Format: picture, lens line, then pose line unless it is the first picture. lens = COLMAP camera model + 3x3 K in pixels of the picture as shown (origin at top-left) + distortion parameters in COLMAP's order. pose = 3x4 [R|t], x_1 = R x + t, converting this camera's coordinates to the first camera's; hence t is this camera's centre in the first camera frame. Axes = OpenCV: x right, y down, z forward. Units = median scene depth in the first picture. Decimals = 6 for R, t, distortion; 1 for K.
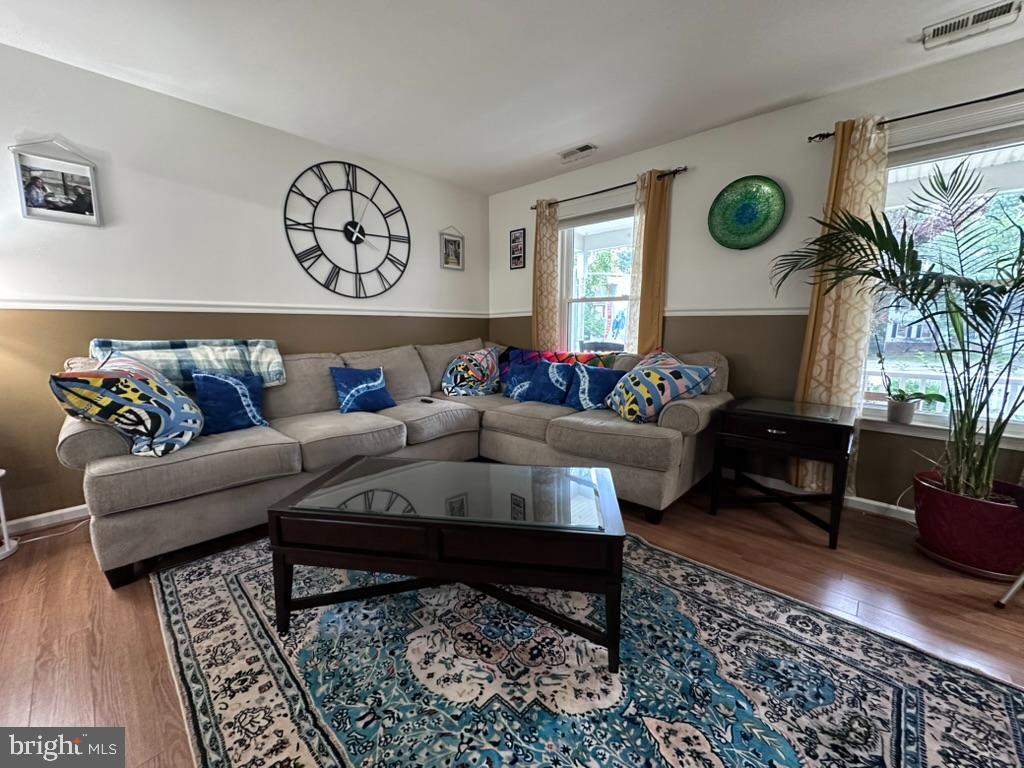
lens RADIAL K [[408.6, 0, 510.7], [0, 408.6, 384.3], [0, 0, 1]] dist [-0.005407, 0.000487]
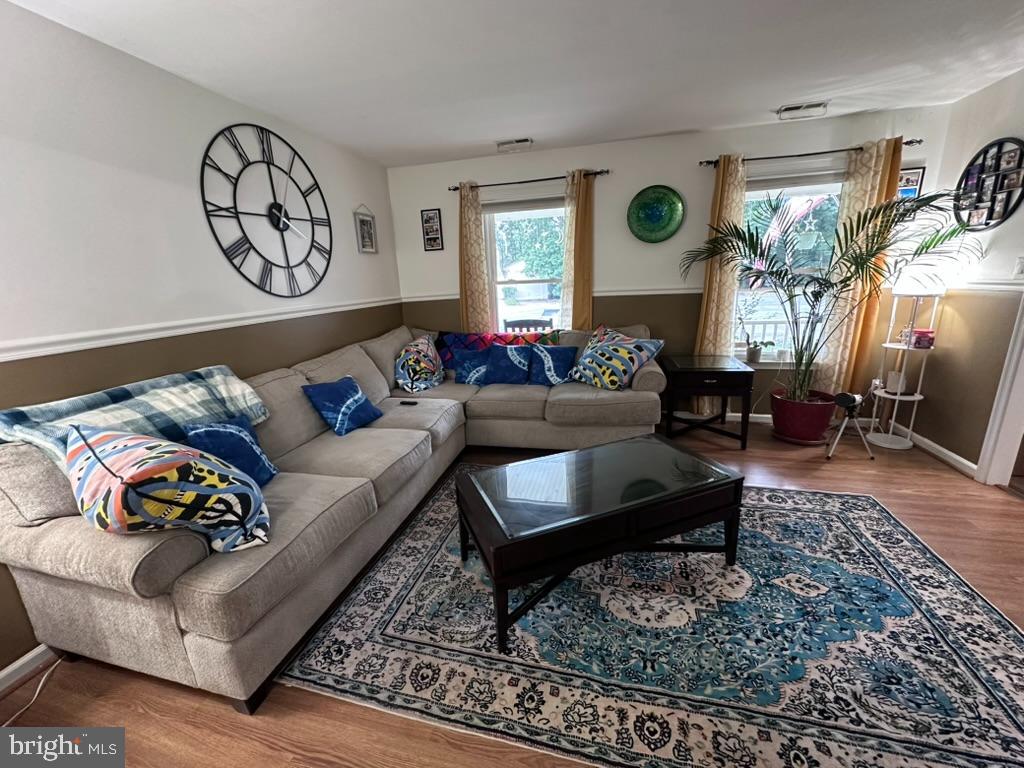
lens RADIAL K [[408.6, 0, 510.4], [0, 408.6, 384.7], [0, 0, 1]] dist [-0.005407, 0.000487]
pose [[0.871003, -0.168428, 0.461504, -0.580693], [0.118466, 0.983681, 0.135418, -0.137955], [-0.476780, -0.063277, 0.876742, 0.065179]]
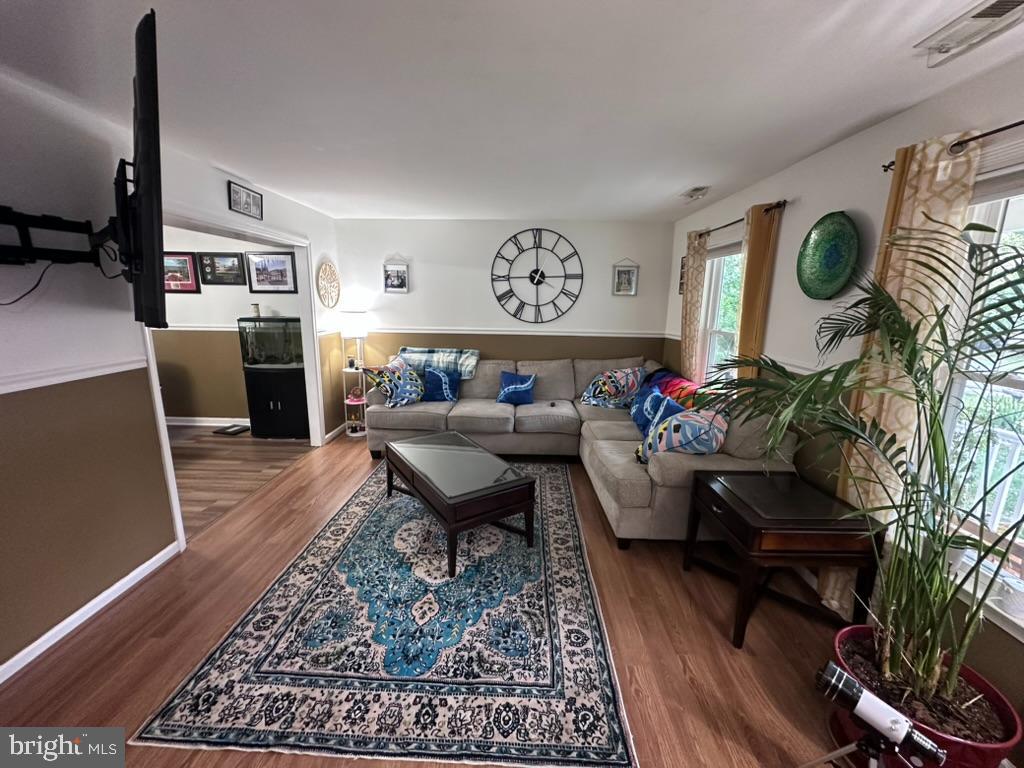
lens RADIAL K [[408.6, 0, 511.6], [0, 408.6, 385.8], [0, 0, 1]] dist [-0.005407, 0.000487]
pose [[0.668765, 0.161332, -0.725758, 0.903504], [-0.119634, 0.986803, 0.109122, -0.202957], [0.733785, 0.013848, 0.679240, -0.024965]]
